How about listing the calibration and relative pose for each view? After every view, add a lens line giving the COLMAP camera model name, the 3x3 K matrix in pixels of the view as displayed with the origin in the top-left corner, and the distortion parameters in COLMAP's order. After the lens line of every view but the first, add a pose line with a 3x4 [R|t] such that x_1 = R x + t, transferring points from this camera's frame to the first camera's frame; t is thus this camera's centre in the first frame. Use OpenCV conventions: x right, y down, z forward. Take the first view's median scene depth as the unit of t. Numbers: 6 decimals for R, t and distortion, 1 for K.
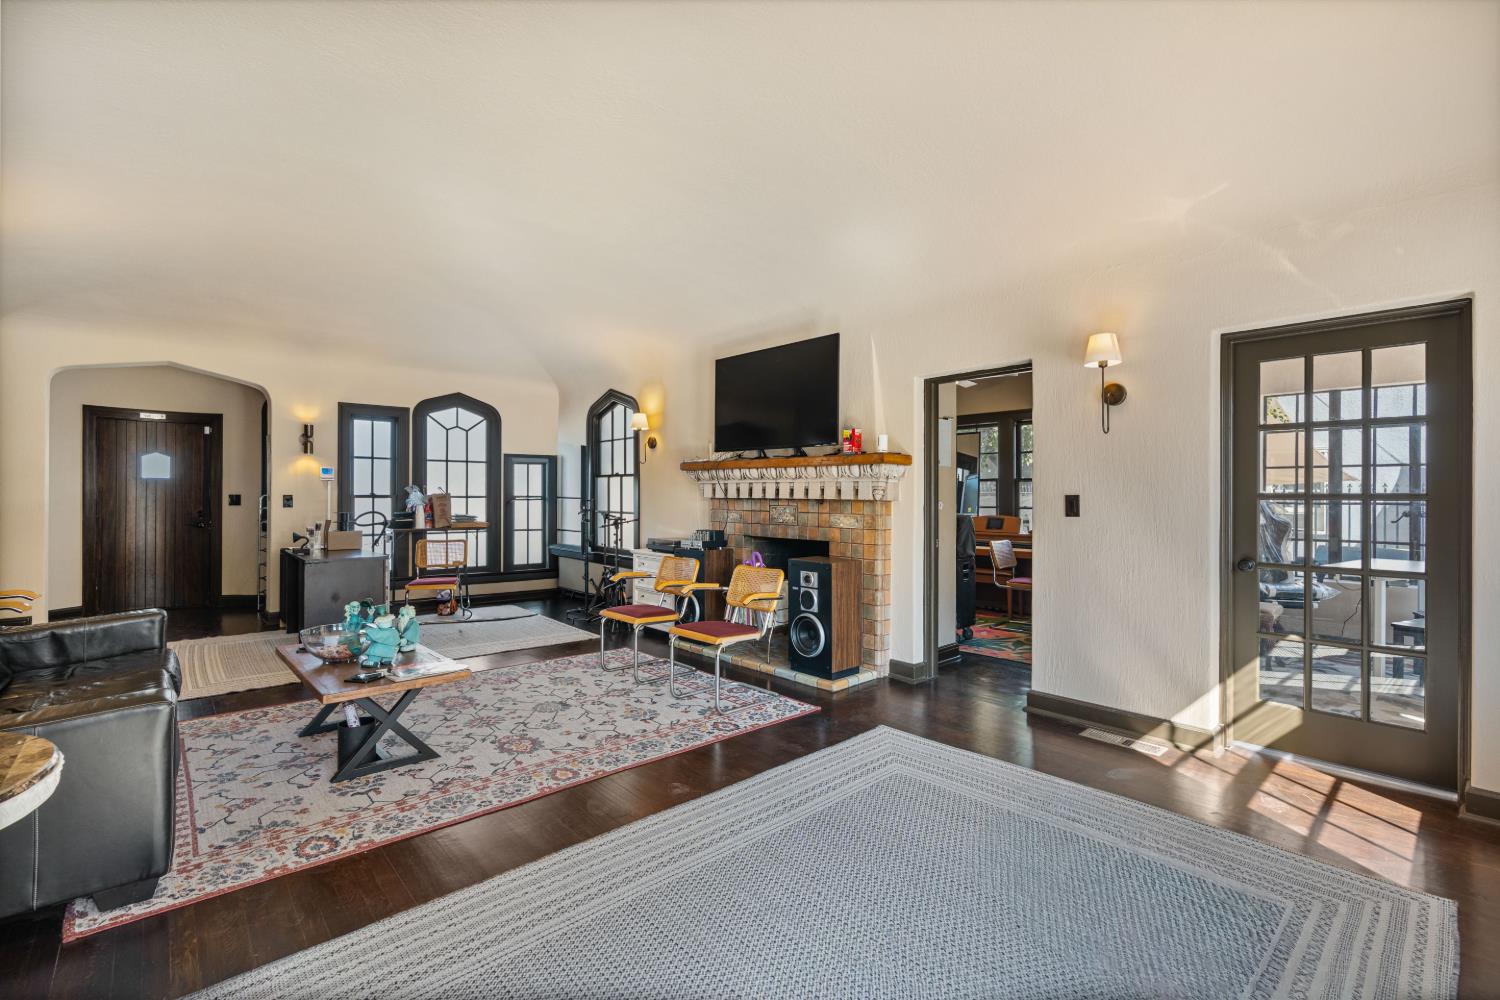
lens RADIAL K [[668.7, 0, 749.7], [0, 668.7, 499.6], [0, 0, 1]] dist [0.003087, 0.000243]
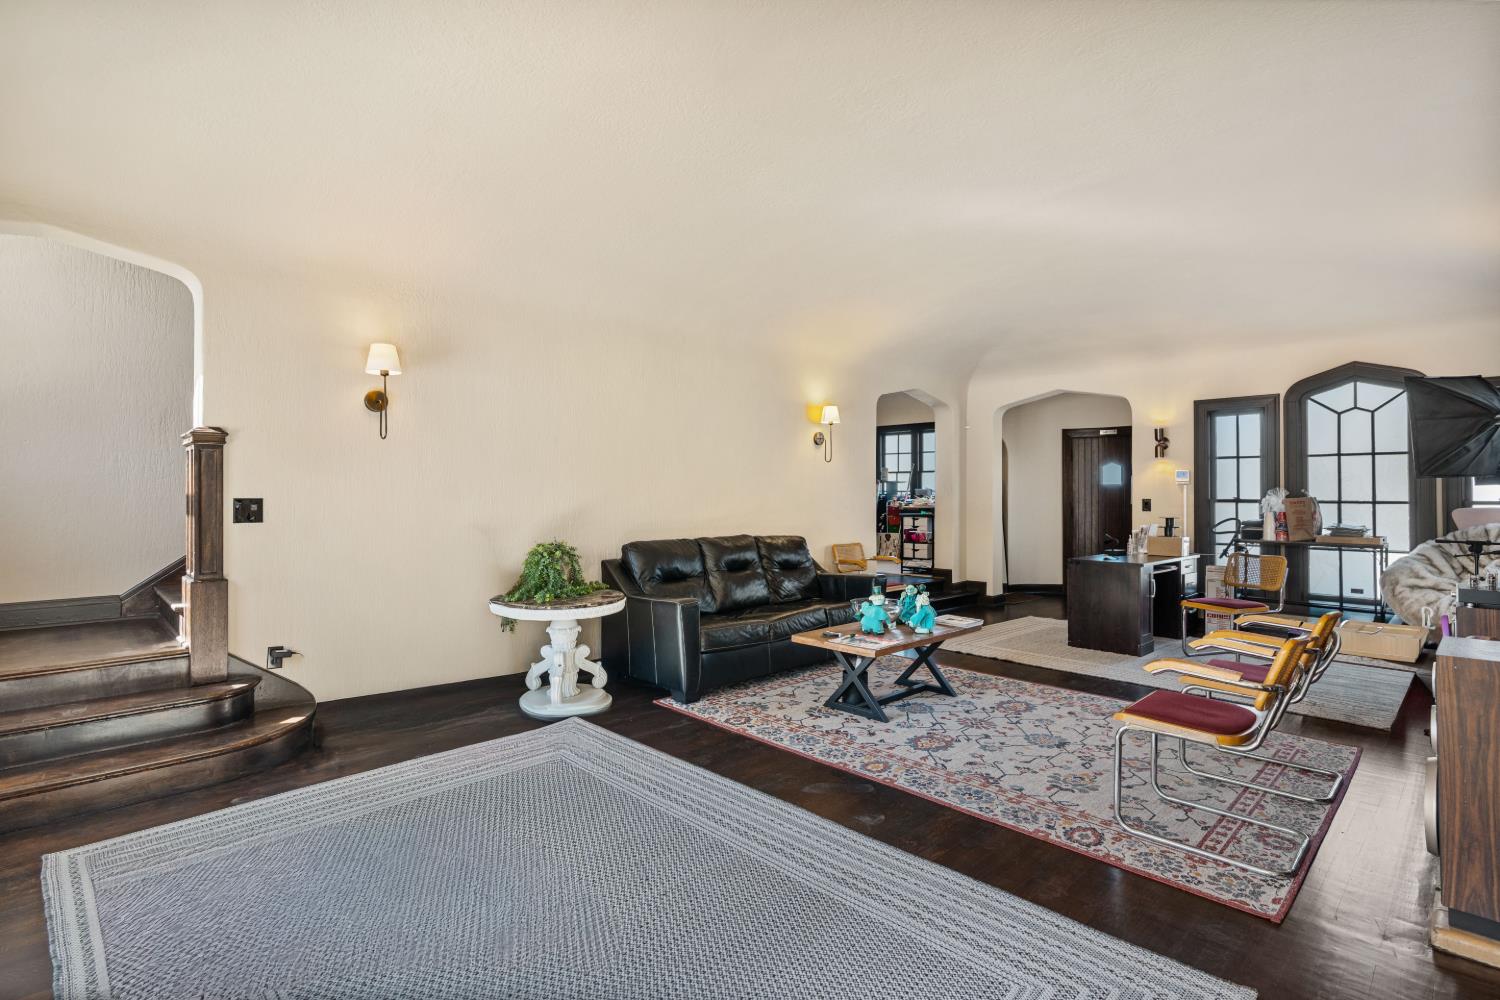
lens RADIAL K [[716.7, 0, 749.2], [0, 716.7, 490.5], [0, 0, 1]] dist [-0.002729, 0.000392]
pose [[0.050936, -0.010091, -0.998651, 0.668691], [-0.013940, 0.999844, -0.010814, 0.000537], [0.998605, 0.014472, 0.050788, 0.610378]]
